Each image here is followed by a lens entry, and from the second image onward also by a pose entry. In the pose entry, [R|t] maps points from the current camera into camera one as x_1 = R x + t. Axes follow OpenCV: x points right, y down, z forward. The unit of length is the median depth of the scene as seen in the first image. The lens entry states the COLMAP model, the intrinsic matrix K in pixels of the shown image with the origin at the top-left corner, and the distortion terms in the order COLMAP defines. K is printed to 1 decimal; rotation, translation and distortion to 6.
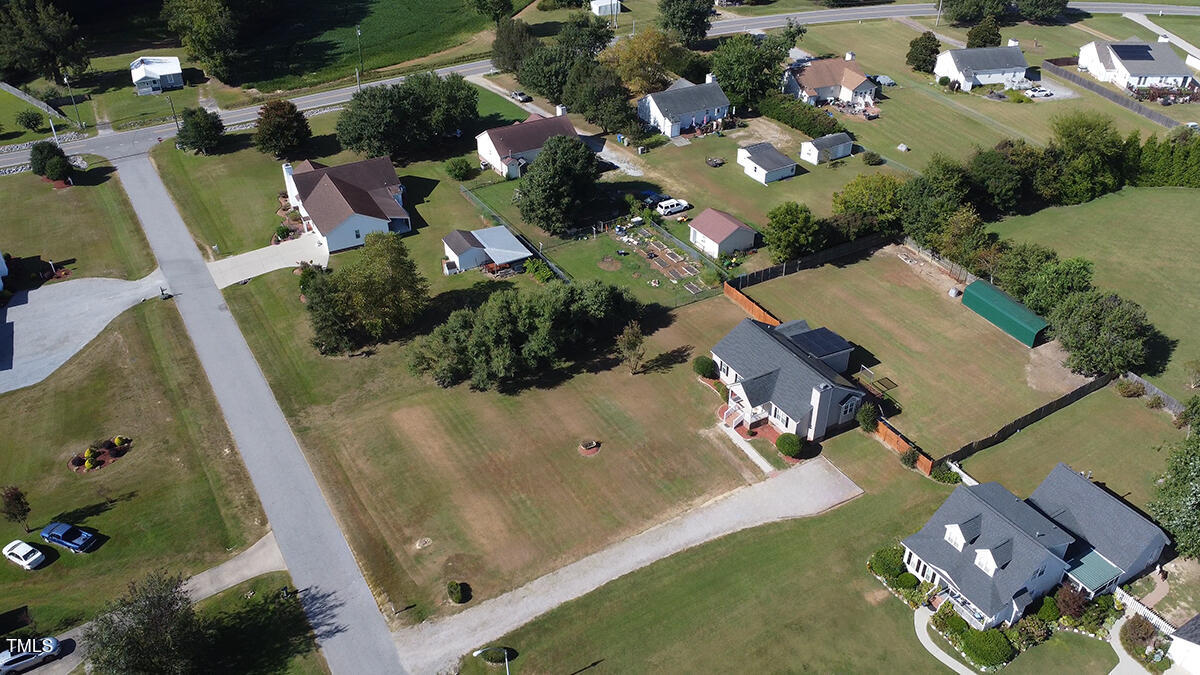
lens RADIAL K [[910.2, 0, 600.0], [0, 910.2, 337.5], [0, 0, 1]] dist [0.002115, -0.006189]
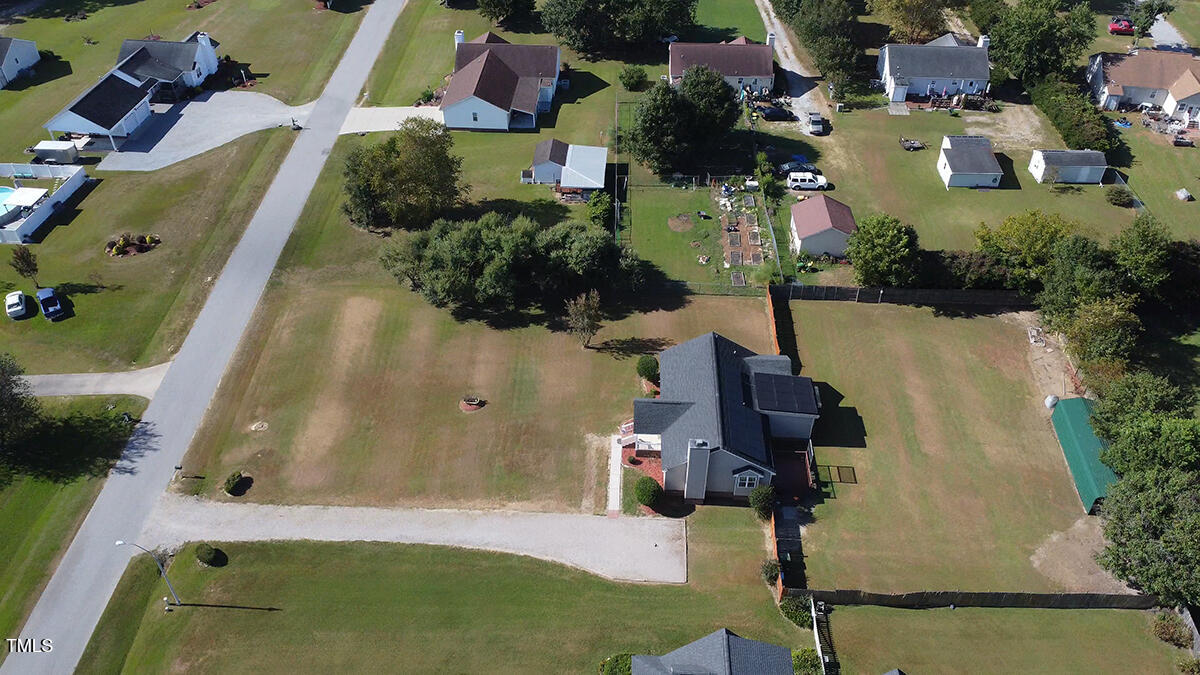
lens RADIAL K [[910.2, 0, 600.0], [0, 910.2, 337.5], [0, 0, 1]] dist [0.002115, -0.006189]
pose [[0.847186, 0.351204, -0.398663, 0.375498], [-0.305429, 0.935914, 0.175440, -0.121233], [0.434729, -0.026868, 0.900160, 0.195148]]
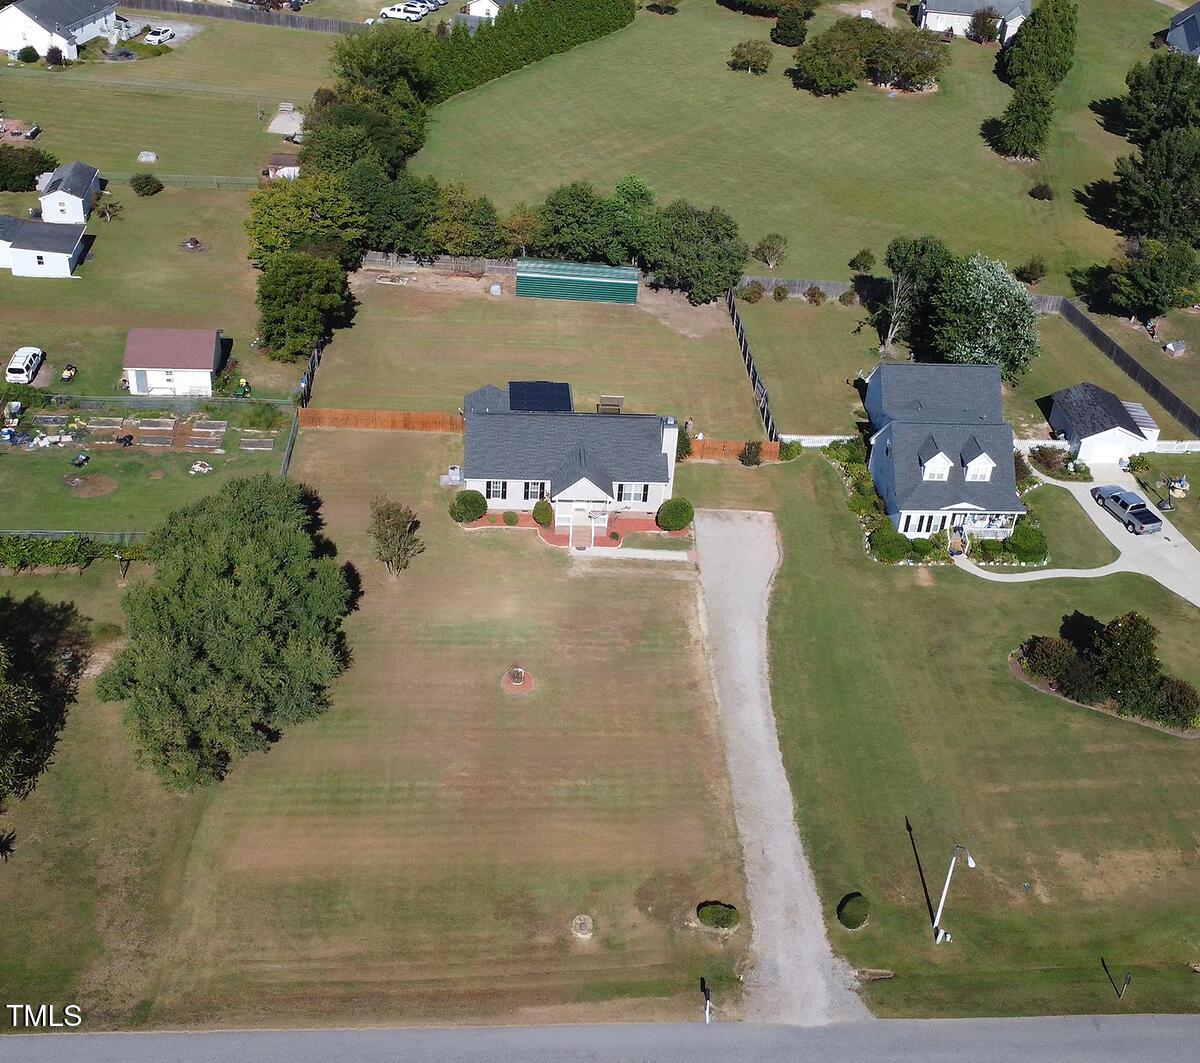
lens RADIAL K [[1488.1, 0, 600.0], [0, 1488.1, 531.5], [0, 0, 1]] dist [-0.005085, 0.067359]
pose [[0.450184, -0.479564, 0.753228, -0.591294], [0.448799, 0.850772, 0.273434, -0.182315], [-0.771955, 0.214952, 0.598232, 0.284701]]
